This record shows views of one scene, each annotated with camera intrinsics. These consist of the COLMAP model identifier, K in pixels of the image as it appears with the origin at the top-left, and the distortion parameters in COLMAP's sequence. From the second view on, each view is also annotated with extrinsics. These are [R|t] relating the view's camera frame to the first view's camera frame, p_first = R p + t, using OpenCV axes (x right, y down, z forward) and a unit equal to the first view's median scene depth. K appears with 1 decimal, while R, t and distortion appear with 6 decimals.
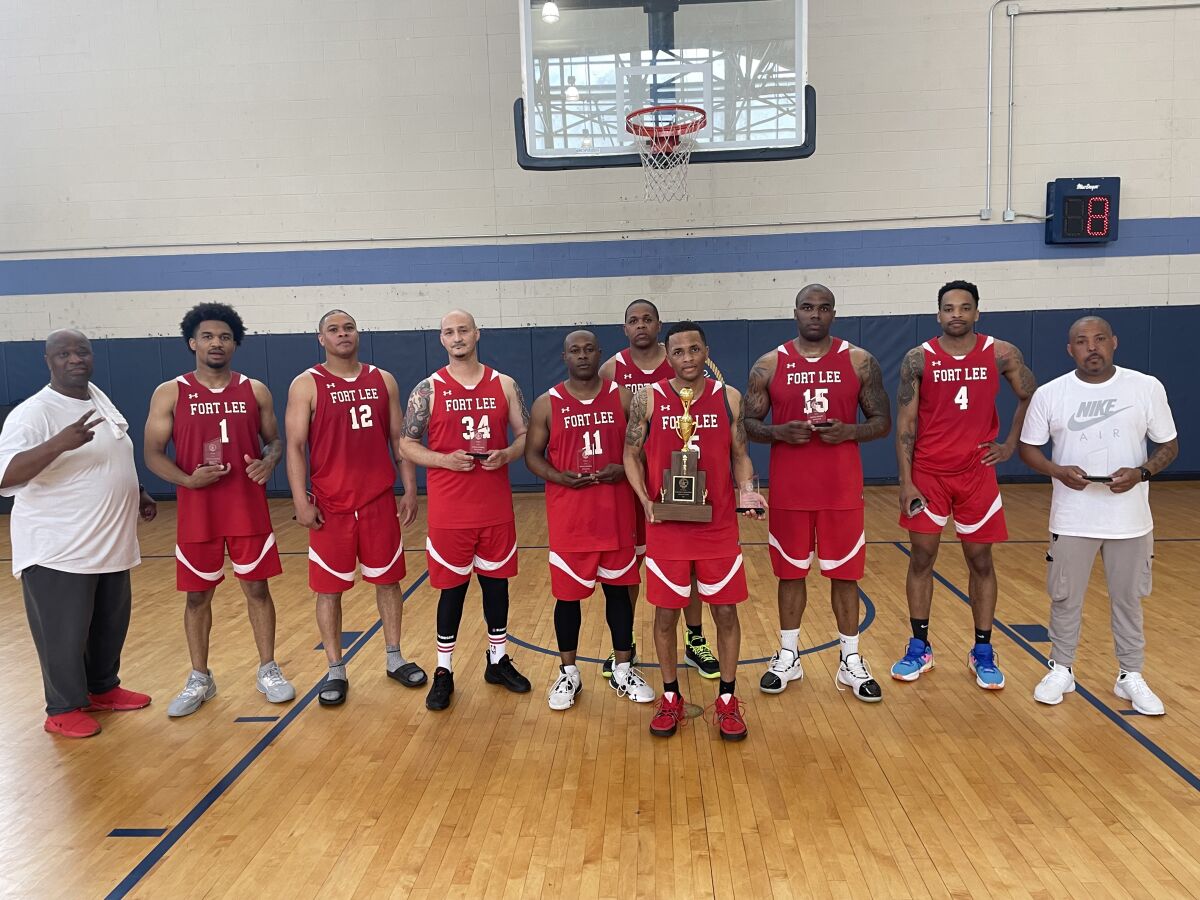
lens RADIAL K [[917.2, 0, 605.5], [0, 917.2, 443.7], [0, 0, 1]] dist [0.012339, -0.004394]
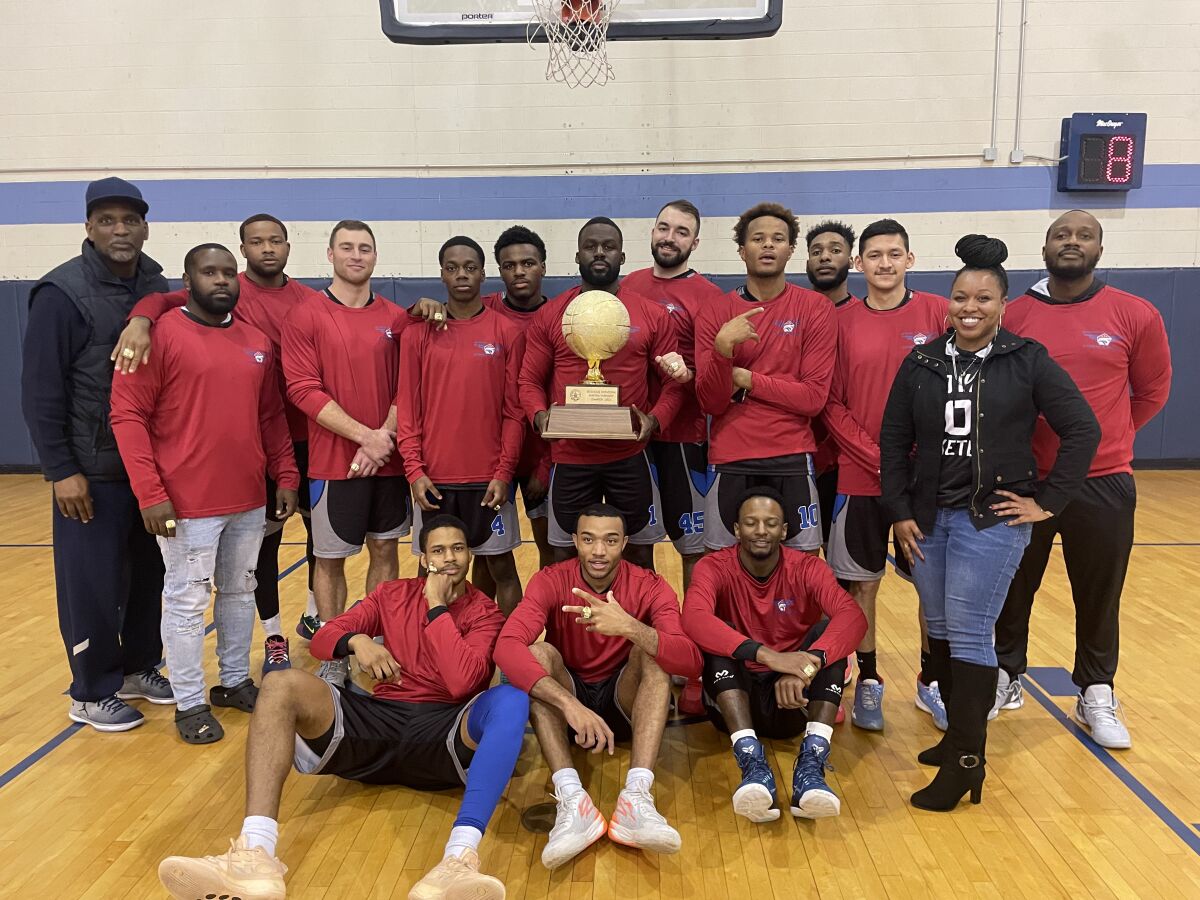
lens RADIAL K [[917.2, 0, 593.9], [0, 917.2, 455.6], [0, 0, 1]] dist [0.012339, -0.004394]
pose [[0.999865, 0.015153, 0.006306, 0.042719], [-0.015435, 0.998761, 0.047318, -0.002217], [-0.005581, -0.047409, 0.998860, 0.133604]]
